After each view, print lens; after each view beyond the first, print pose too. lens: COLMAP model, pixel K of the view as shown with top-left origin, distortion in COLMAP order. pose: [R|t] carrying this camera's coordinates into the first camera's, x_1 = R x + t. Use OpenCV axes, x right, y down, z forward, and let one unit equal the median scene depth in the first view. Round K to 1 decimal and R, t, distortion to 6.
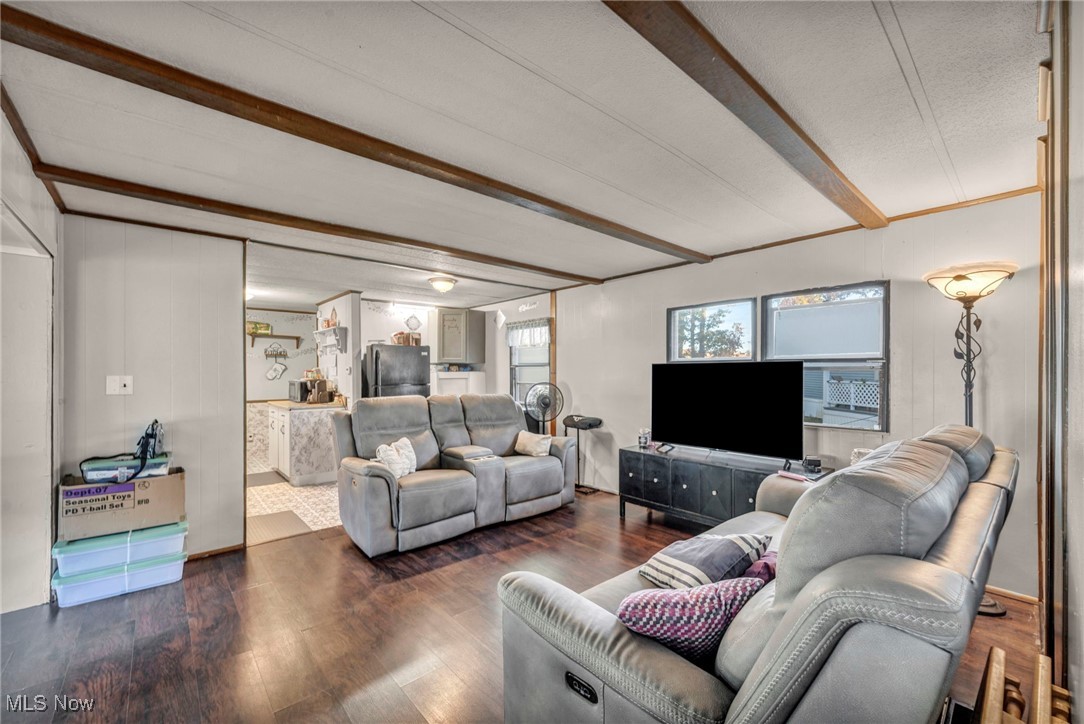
lens RADIAL K [[436.7, 0, 544.5], [0, 436.7, 367.8], [0, 0, 1]] dist [-0.000258, -0.000085]
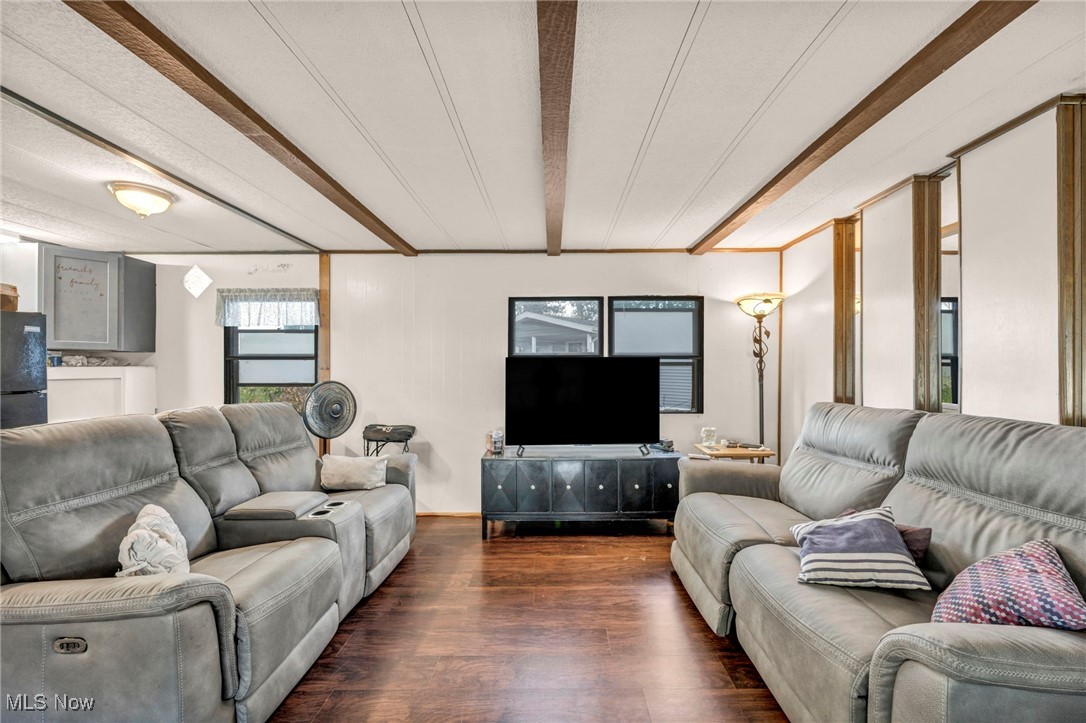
lens RADIAL K [[437.5, 0, 544.3], [0, 437.5, 369.1], [0, 0, 1]] dist [-0.000258, -0.000085]
pose [[0.667355, 0.000695, 0.744739, -0.370605], [-0.006100, 0.999971, 0.004533, 0.010008], [-0.744714, -0.007568, 0.667340, 0.355947]]
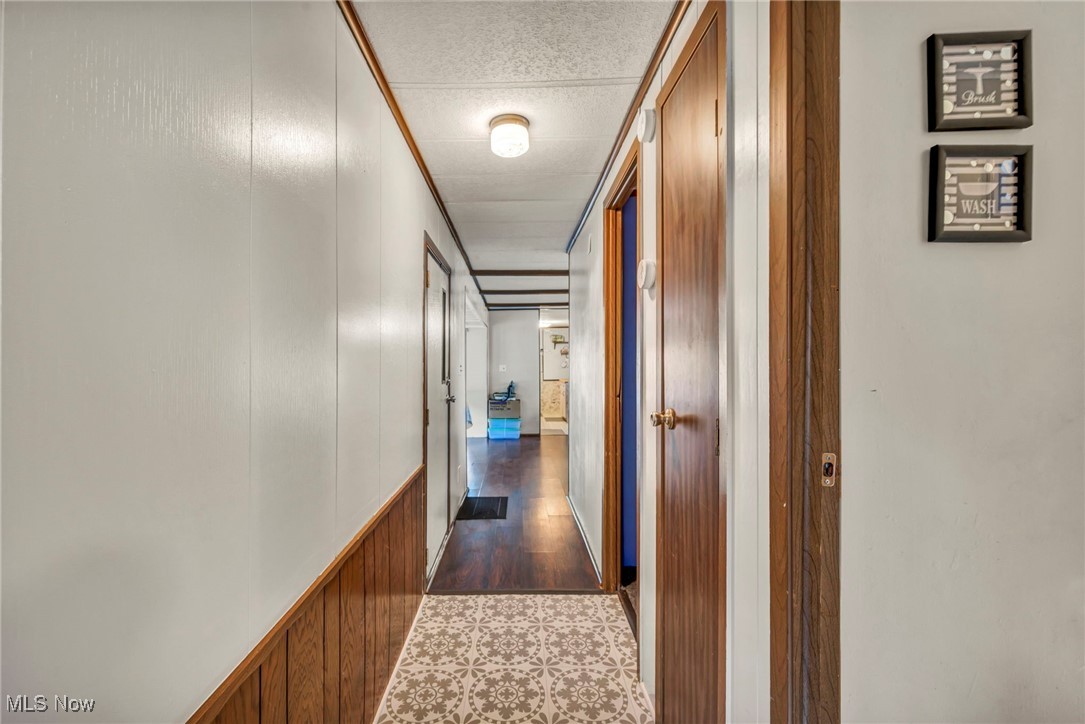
lens RADIAL K [[437.1, 0, 542.1], [0, 437.1, 363.1], [0, 0, 1]] dist [-0.000258, -0.000085]
pose [[0.794644, 0.000718, -0.607075, 0.337068], [0.001277, 0.999995, 0.002855, -0.000159], [0.607074, -0.003044, 0.794639, -0.388663]]
